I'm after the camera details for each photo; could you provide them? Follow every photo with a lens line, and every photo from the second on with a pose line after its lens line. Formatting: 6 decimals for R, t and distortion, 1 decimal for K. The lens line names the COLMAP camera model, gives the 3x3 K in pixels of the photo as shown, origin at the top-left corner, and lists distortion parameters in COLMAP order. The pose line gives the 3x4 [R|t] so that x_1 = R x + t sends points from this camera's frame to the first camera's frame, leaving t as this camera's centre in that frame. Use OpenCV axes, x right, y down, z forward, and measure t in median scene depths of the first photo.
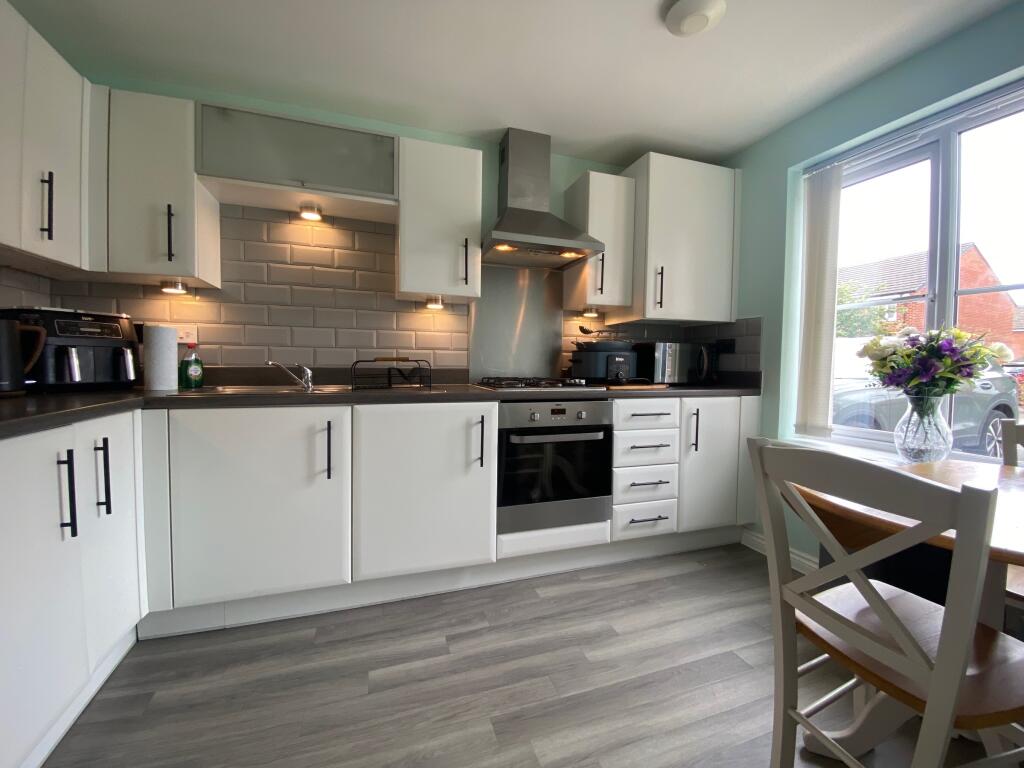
lens RADIAL K [[413.6, 0, 512.0], [0, 413.6, 384.0], [0, 0, 1]] dist [-0.000297, -0.014374]
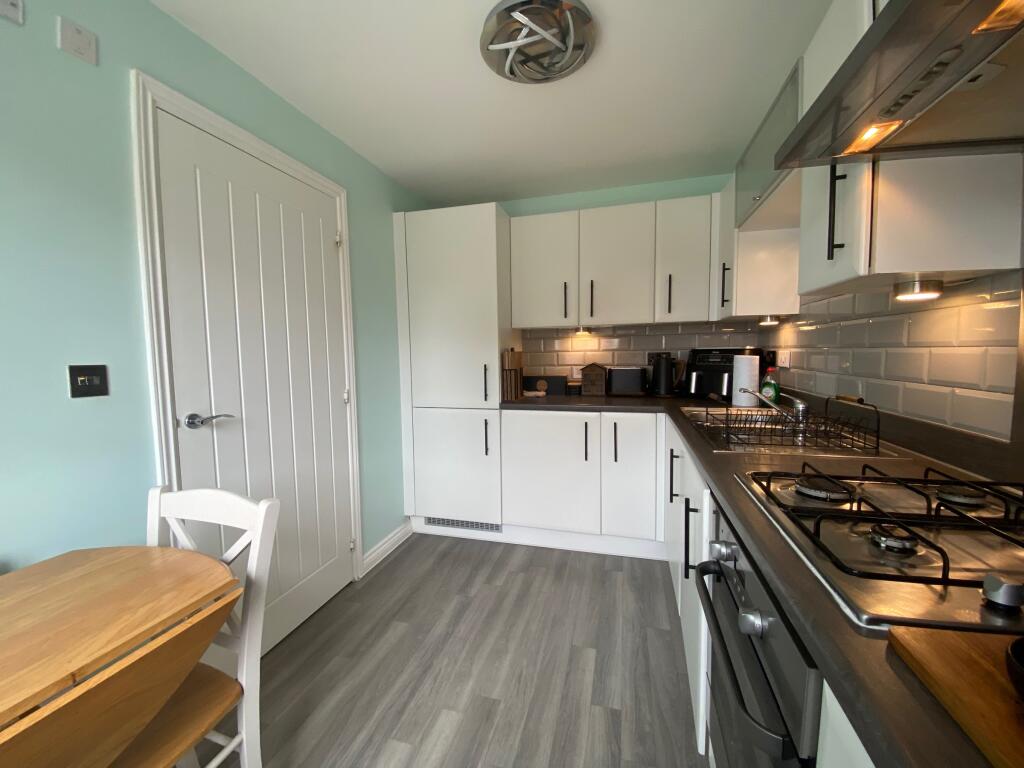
lens RADIAL K [[413.6, 0, 512.0], [0, 413.6, 384.0], [0, 0, 1]] dist [-0.000297, -0.014374]
pose [[-0.567787, 0.058283, -0.821110, 0.757759], [-0.033449, 0.995033, 0.093758, -0.188313], [0.822496, 0.080700, -0.563017, 1.439406]]
